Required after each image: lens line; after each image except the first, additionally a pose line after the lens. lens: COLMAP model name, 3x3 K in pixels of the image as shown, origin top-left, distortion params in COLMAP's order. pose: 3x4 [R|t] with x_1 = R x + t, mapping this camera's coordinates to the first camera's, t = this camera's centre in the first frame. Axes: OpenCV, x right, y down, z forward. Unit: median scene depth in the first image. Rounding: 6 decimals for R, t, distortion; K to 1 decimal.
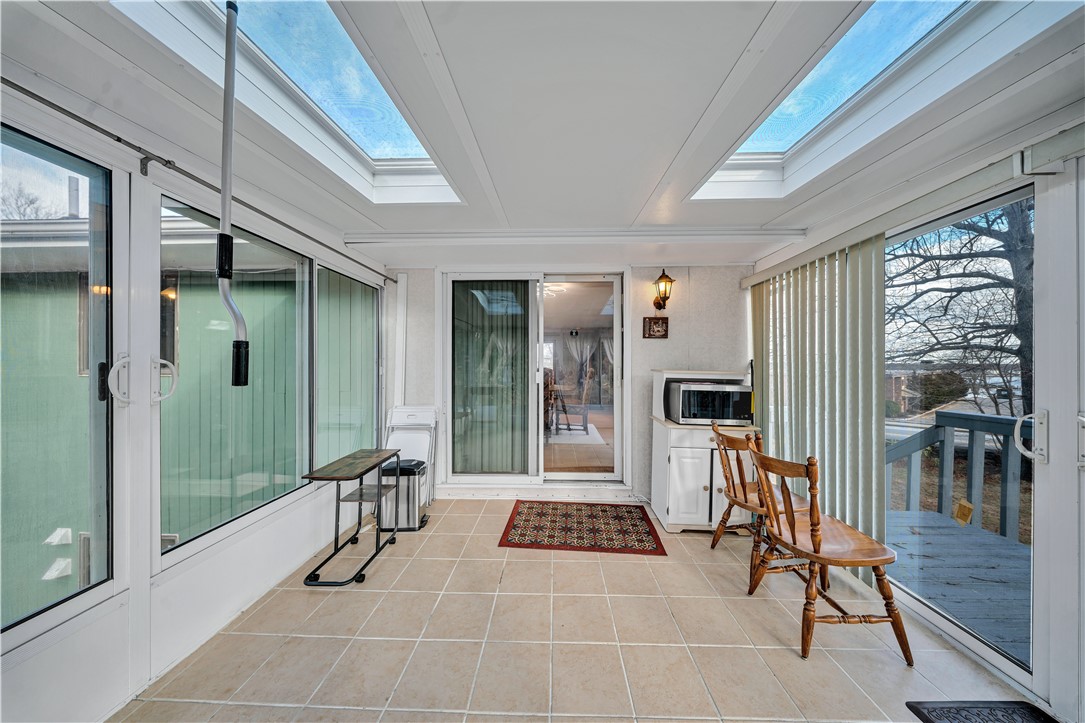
lens RADIAL K [[299.2, 0, 546.7], [0, 299.2, 364.1], [0, 0, 1]] dist [-0.001893, -0.000031]
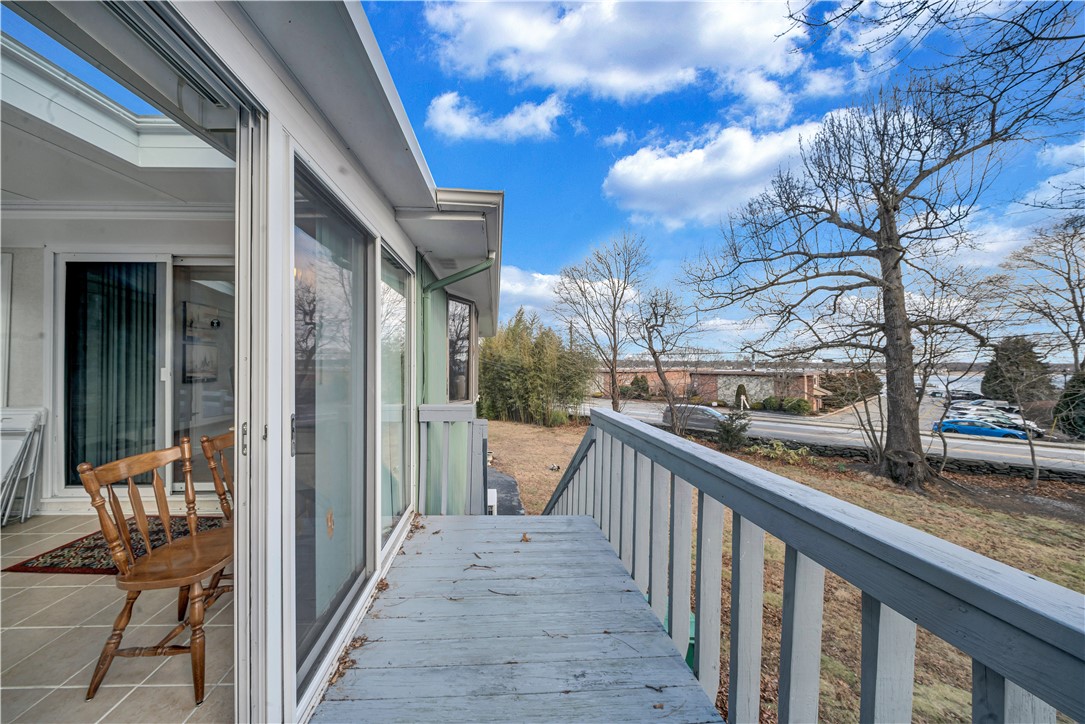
lens RADIAL K [[326.7, 0, 535.3], [0, 326.7, 362.8], [0, 0, 1]] dist [-0.001419, -0.000511]
pose [[0.996446, 0.006441, 0.083986, 0.290779], [-0.007197, 0.999936, 0.008696, -0.001502], [-0.083925, -0.009270, 0.996429, -0.010390]]
